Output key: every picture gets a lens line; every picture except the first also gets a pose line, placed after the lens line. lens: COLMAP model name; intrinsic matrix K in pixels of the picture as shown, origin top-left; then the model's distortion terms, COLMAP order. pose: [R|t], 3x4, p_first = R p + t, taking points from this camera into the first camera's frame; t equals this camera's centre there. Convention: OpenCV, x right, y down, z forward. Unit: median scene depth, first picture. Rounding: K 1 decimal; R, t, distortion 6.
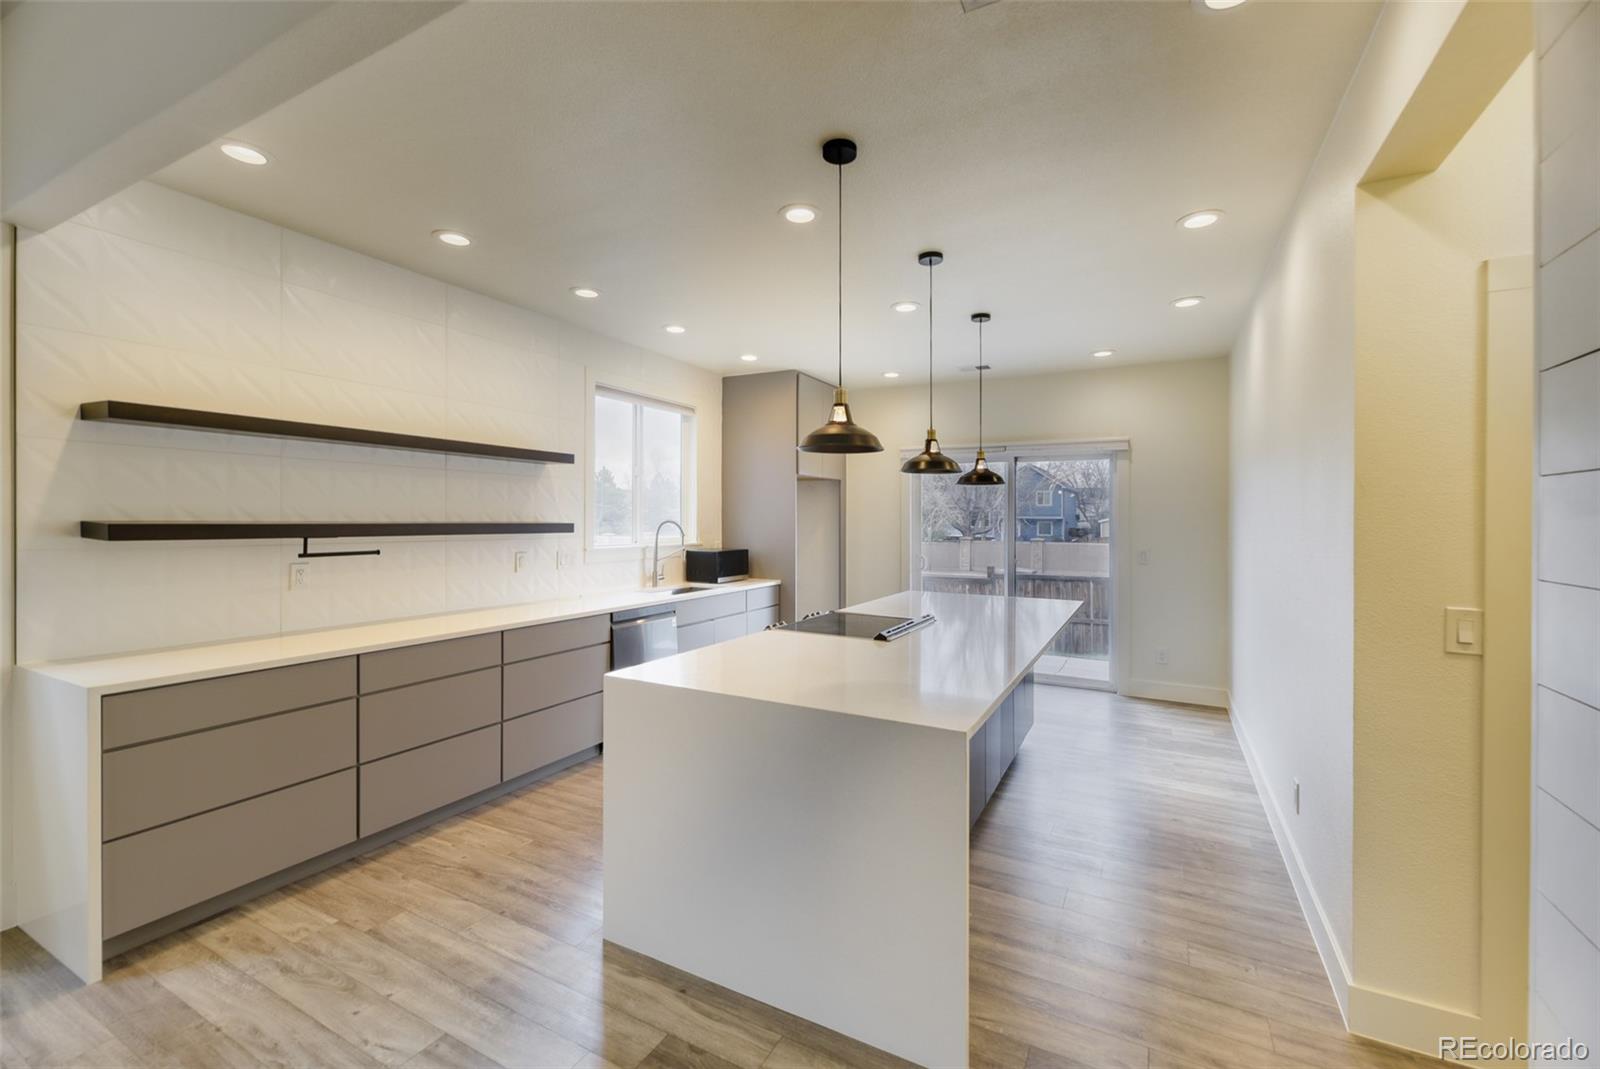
lens RADIAL K [[698.5, 0, 757.9], [0, 698.5, 527.9], [0, 0, 1]] dist [0.019660, -0.000119]
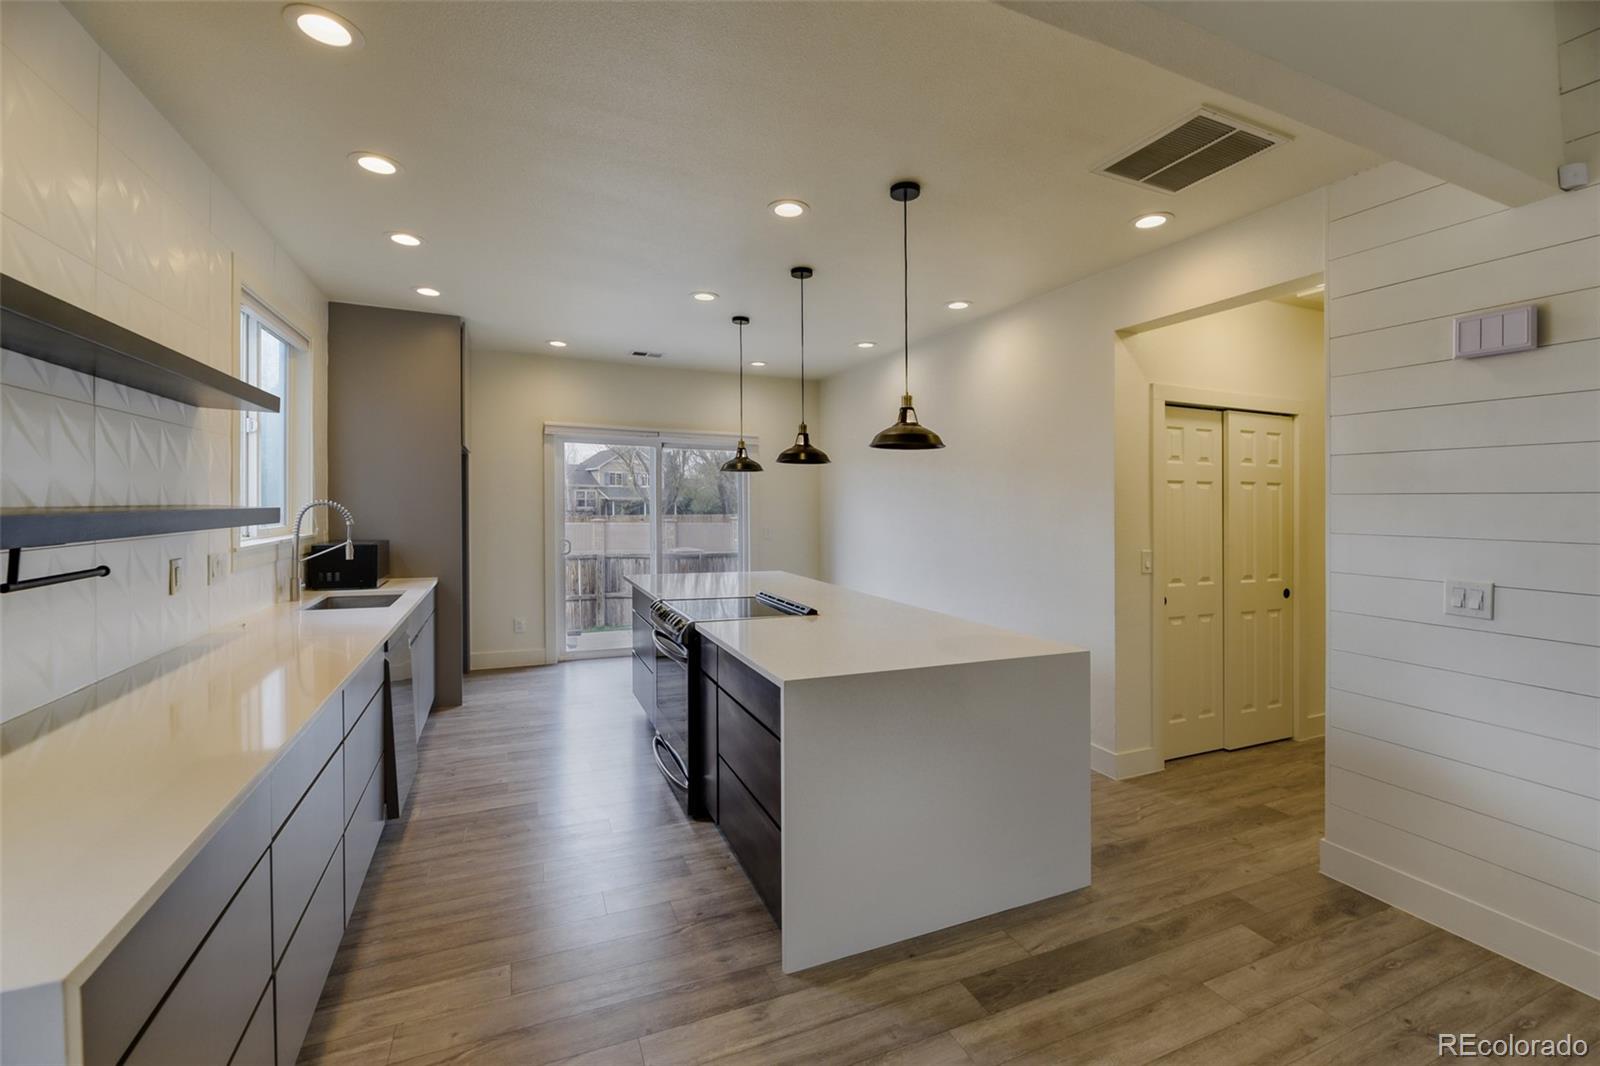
lens RADIAL K [[700.8, 0, 842.9], [0, 700.8, 516.1], [0, 0, 1]] dist [0.000071, -0.000155]
pose [[0.577191, -0.013071, 0.816505, -0.665207], [0.002304, 0.999894, 0.014377, -0.010417], [-0.816606, -0.006417, 0.577160, 0.316796]]
